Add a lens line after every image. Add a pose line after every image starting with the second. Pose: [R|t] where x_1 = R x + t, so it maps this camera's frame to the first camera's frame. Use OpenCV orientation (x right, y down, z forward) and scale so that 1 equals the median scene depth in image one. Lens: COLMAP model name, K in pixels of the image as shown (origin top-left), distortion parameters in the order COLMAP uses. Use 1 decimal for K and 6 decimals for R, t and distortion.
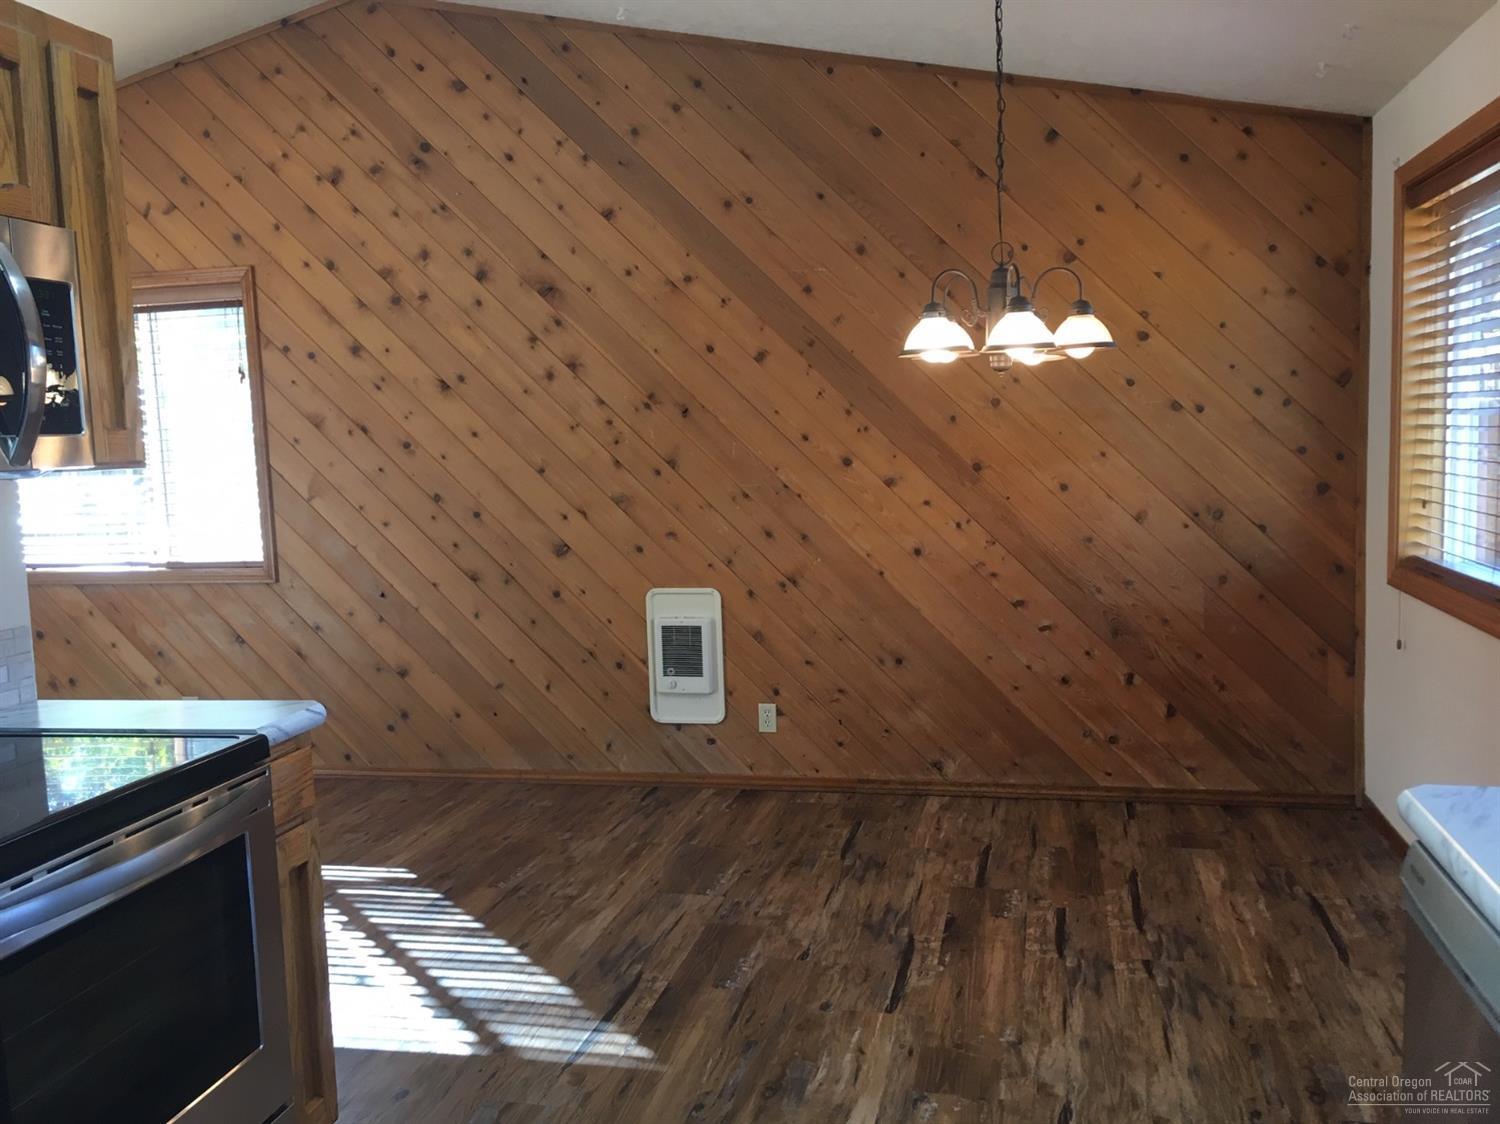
lens RADIAL K [[1277.5, 0, 750.0], [0, 1277.5, 562.0], [0, 0, 1]] dist [0.075110, -0.118091]
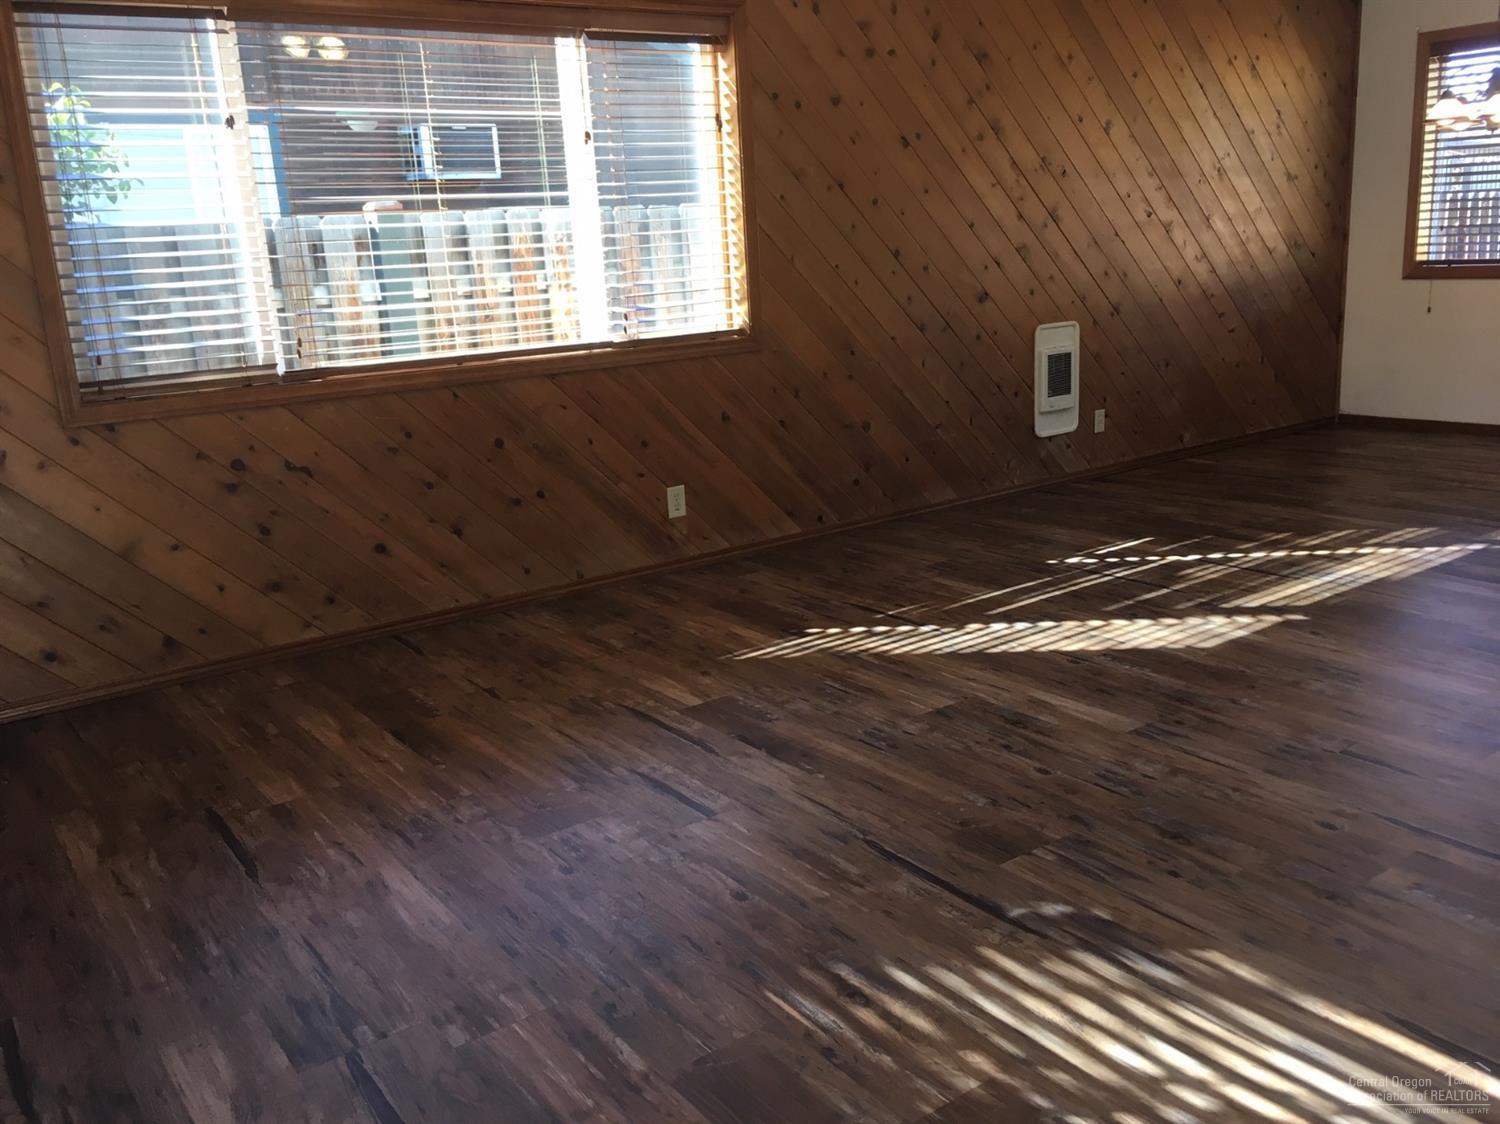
lens RADIAL K [[1277.5, 0, 750.0], [0, 1277.5, 562.0], [0, 0, 1]] dist [0.075110, -0.118091]
pose [[0.662676, -0.183354, 0.726115, -1.151615], [0.109143, 0.982859, 0.148578, 0.030172], [-0.740911, -0.019209, 0.671329, 0.380173]]
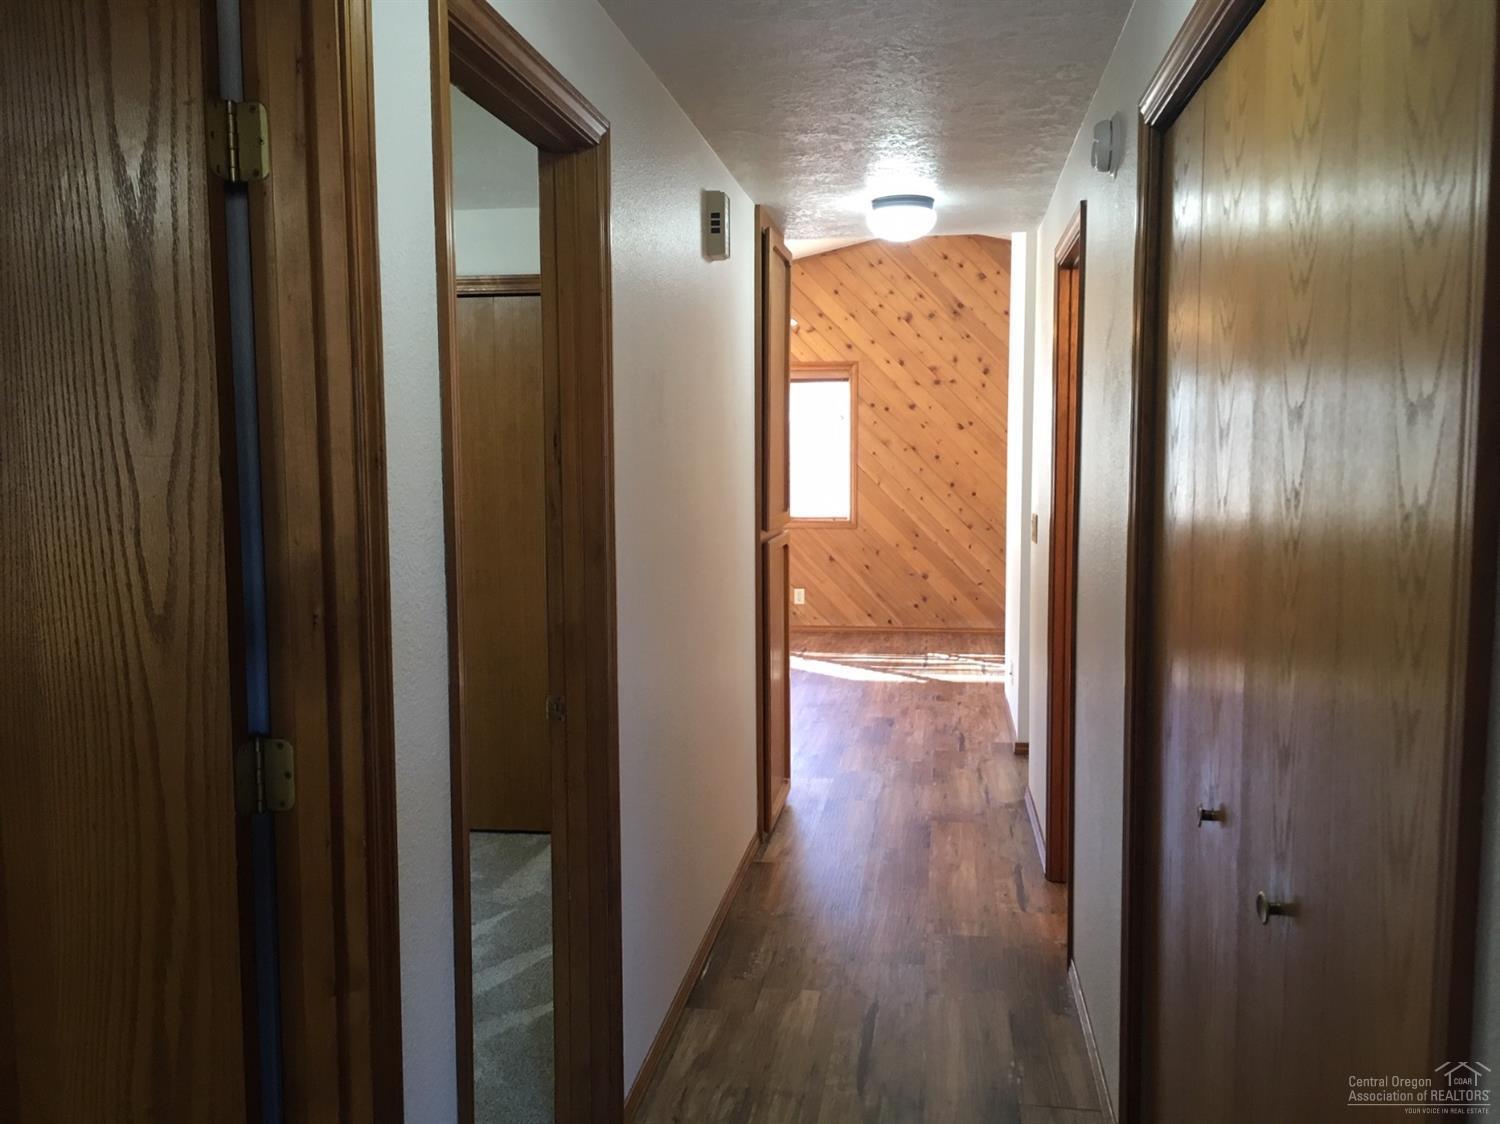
lens RADIAL K [[1277.5, 0, 750.0], [0, 1277.5, 562.0], [0, 0, 1]] dist [0.075110, -0.118091]
pose [[0.994392, 0.019624, 0.103916, -0.751708], [-0.018250, 0.999733, -0.014153, 0.100015], [-0.104166, 0.012177, 0.994485, -0.887309]]
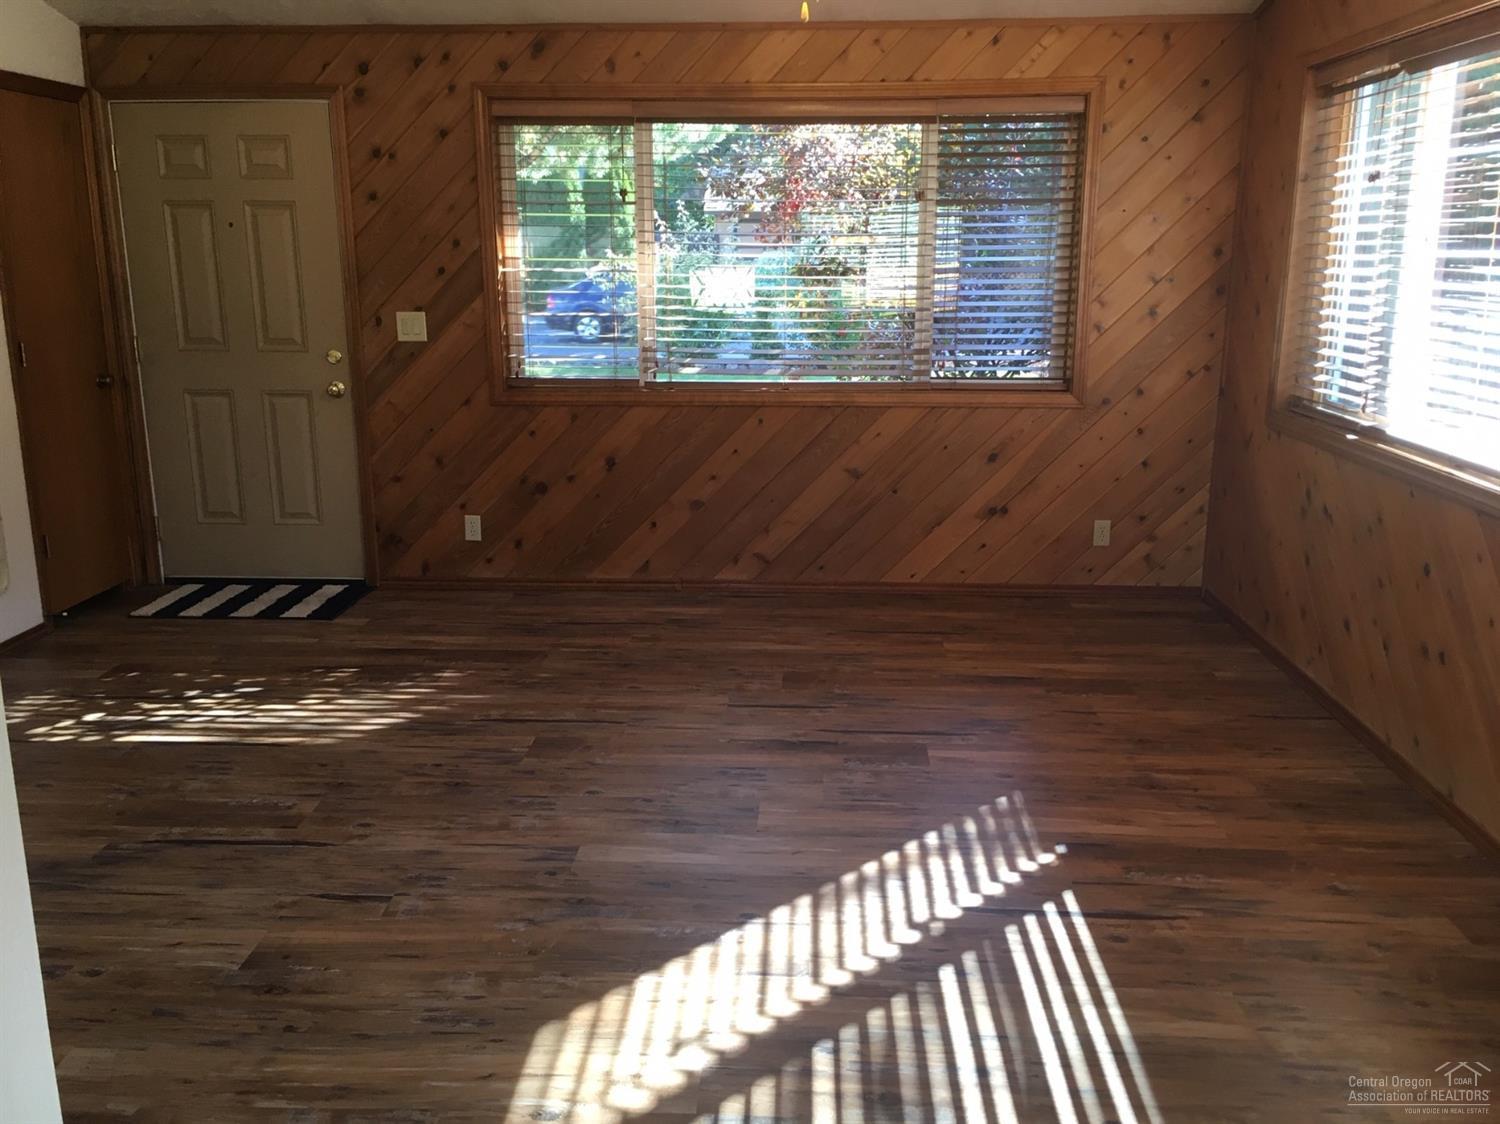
lens RADIAL K [[1298.3, 0, 750.0], [0, 1298.3, 562.0], [0, 0, 1]] dist [0.070495, -0.133049]
pose [[0.169672, 0.266547, -0.948770, -0.000609], [-0.104115, 0.962189, 0.251698, -0.081767], [0.979986, 0.056075, 0.191008, 0.614218]]
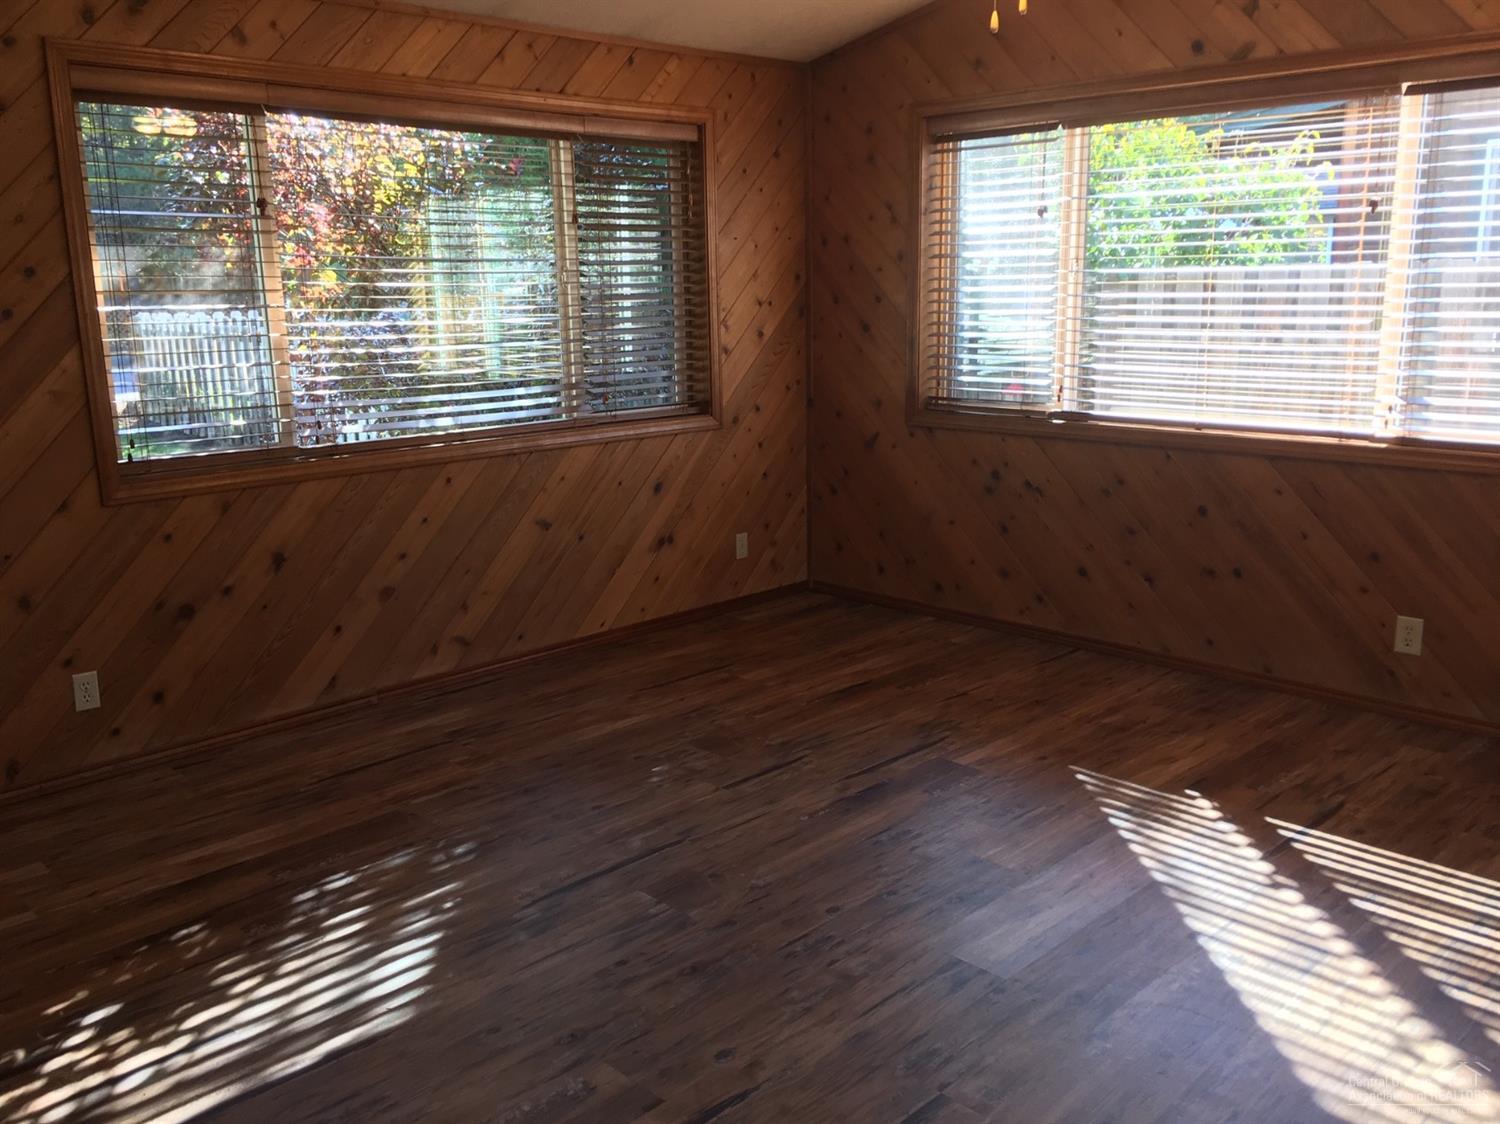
lens RADIAL K [[1277.5, 0, 750.0], [0, 1277.5, 562.0], [0, 0, 1]] dist [0.075110, -0.118091]
pose [[0.848871, 0.138178, -0.510221, -0.410751], [-0.069311, 0.985992, 0.151712, -0.017671], [0.524037, -0.093420, 0.846557, 0.169725]]
